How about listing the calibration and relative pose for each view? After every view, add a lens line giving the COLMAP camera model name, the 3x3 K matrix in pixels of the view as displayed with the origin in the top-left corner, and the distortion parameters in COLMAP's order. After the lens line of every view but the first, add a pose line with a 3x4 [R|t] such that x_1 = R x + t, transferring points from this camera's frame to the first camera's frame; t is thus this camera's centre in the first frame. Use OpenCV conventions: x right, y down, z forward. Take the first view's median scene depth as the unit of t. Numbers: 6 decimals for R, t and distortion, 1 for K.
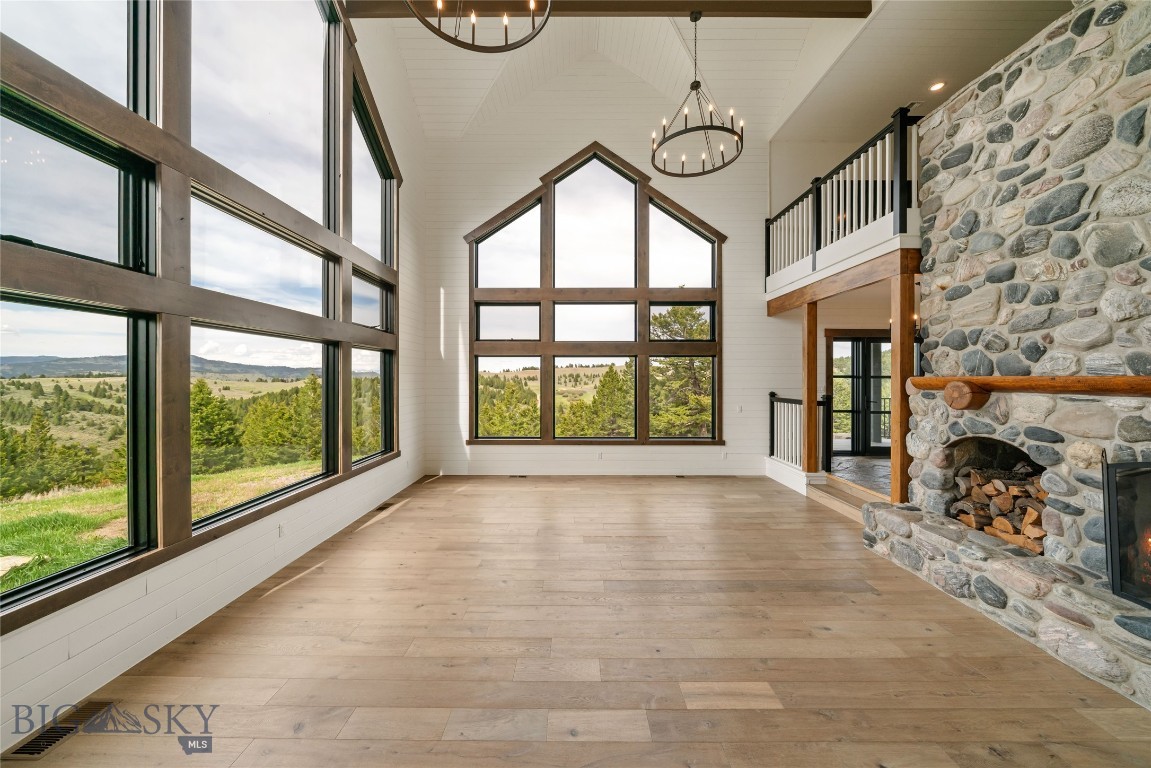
lens RADIAL K [[403.8, 0, 571.4], [0, 403.8, 380.1], [0, 0, 1]] dist [-0.005397, 0.000747]
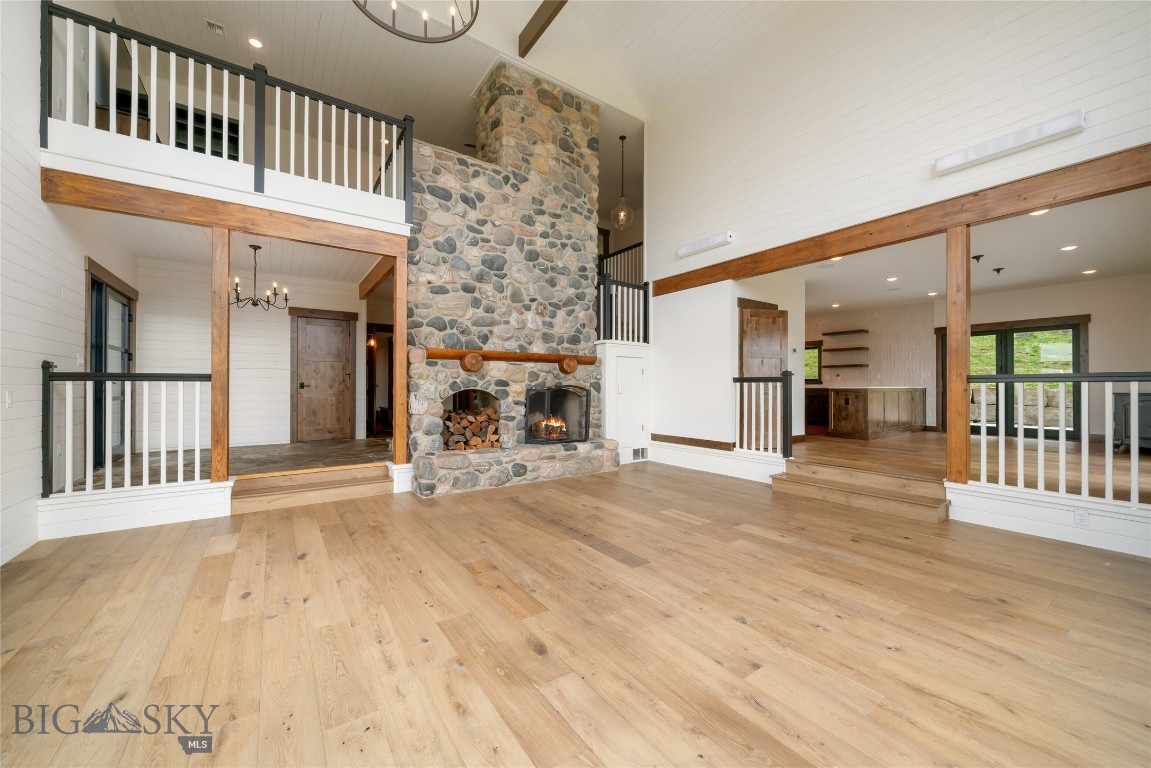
lens RADIAL K [[431.5, 0, 573.8], [0, 431.5, 386.2], [0, 0, 1]] dist [-0.001017, 0.000121]
pose [[-0.580808, 0.000396, 0.814041, -0.916272], [0.005101, 0.999982, 0.003153, 0.198717], [-0.814025, 0.005984, -0.580799, 2.596467]]
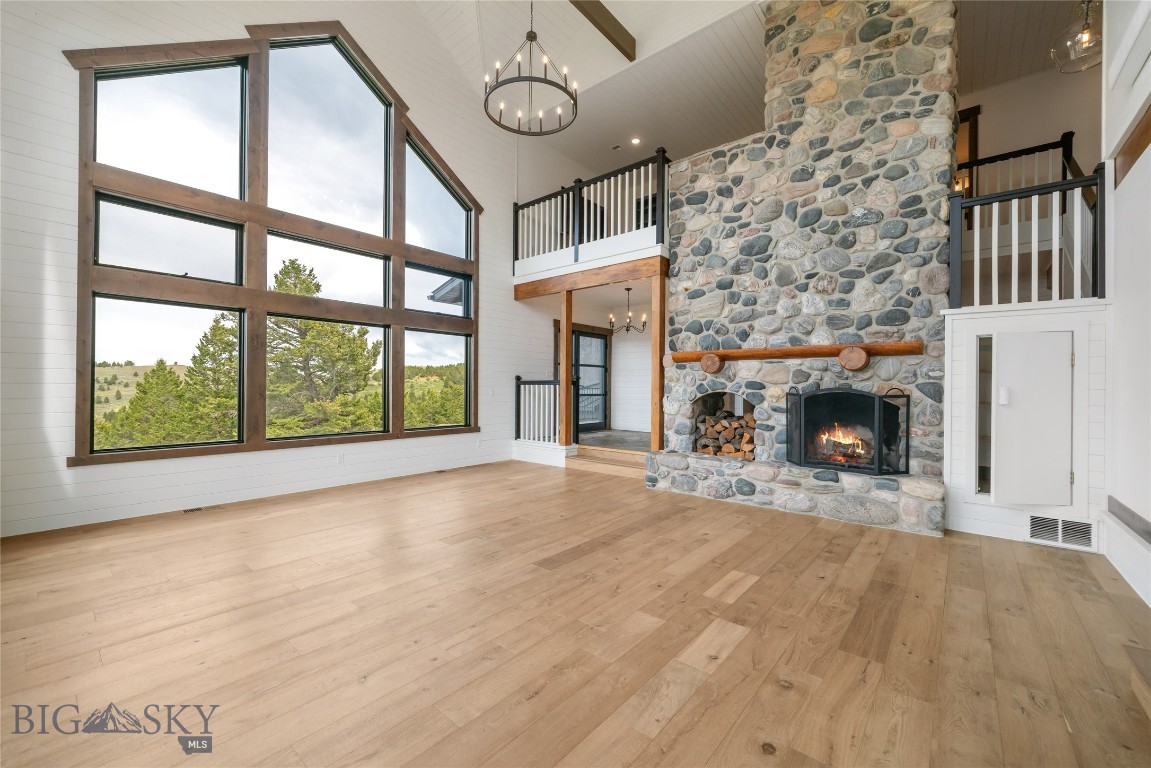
lens RADIAL K [[461.9, 0, 572.4], [0, 461.9, 388.5], [0, 0, 1]] dist [-0.000906, -0.001252]
pose [[0.642327, 0.002558, 0.766426, -0.989954], [-0.001302, 0.999997, -0.002247, 0.210173], [-0.766429, 0.000446, 0.642329, 0.501408]]
